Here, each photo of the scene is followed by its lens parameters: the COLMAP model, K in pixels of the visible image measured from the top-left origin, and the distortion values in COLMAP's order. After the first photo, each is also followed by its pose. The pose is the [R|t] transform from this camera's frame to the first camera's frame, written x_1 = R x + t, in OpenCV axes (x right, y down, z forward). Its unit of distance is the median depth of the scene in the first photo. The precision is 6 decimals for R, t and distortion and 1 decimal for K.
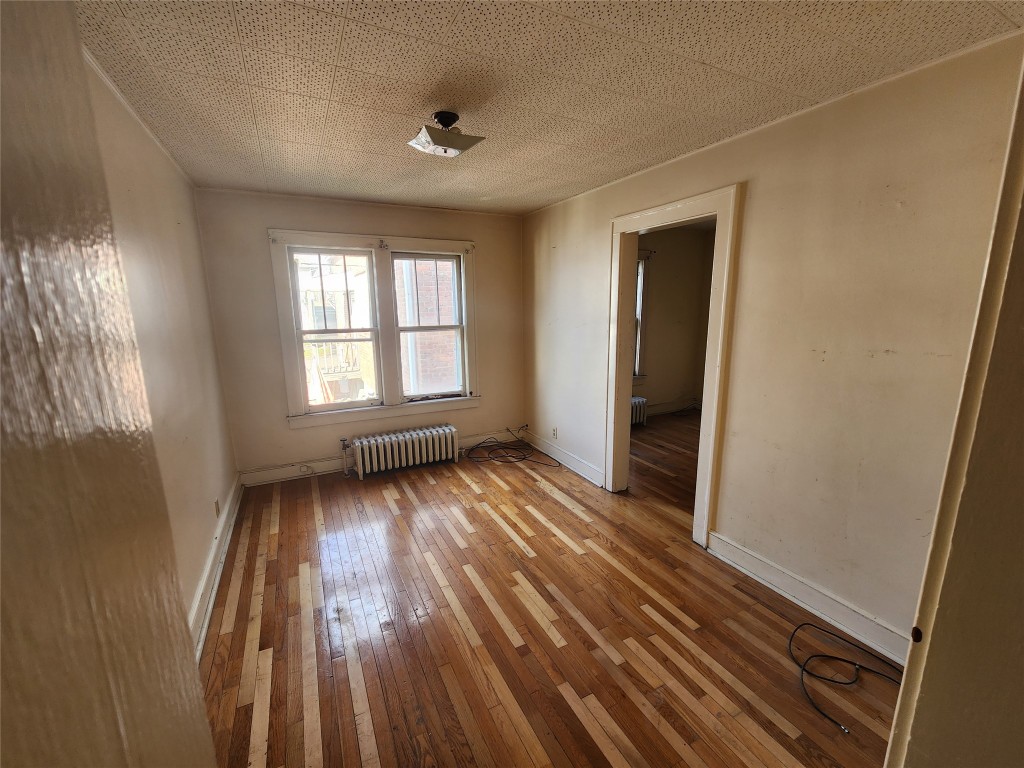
lens RADIAL K [[423.1, 0, 506.0], [0, 423.1, 390.7], [0, 0, 1]] dist [0.002676, -0.002643]
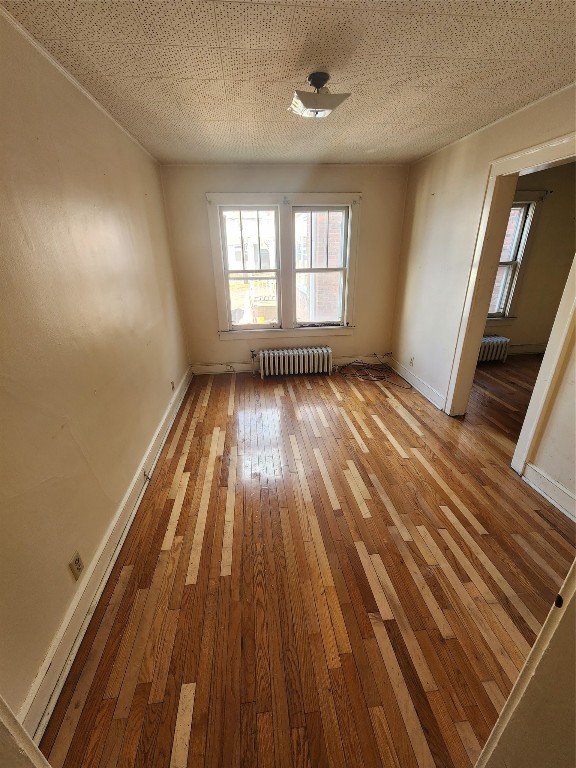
lens RADIAL K [[317.3, 0, 288.0], [0, 317.3, 384.0], [0, 0, 1]] dist [0.002676, -0.002643]
pose [[0.937664, 0.130275, -0.322202, 0.108130], [-0.060462, 0.974097, 0.217900, -0.019271], [0.342243, -0.184836, 0.921252, 0.026084]]
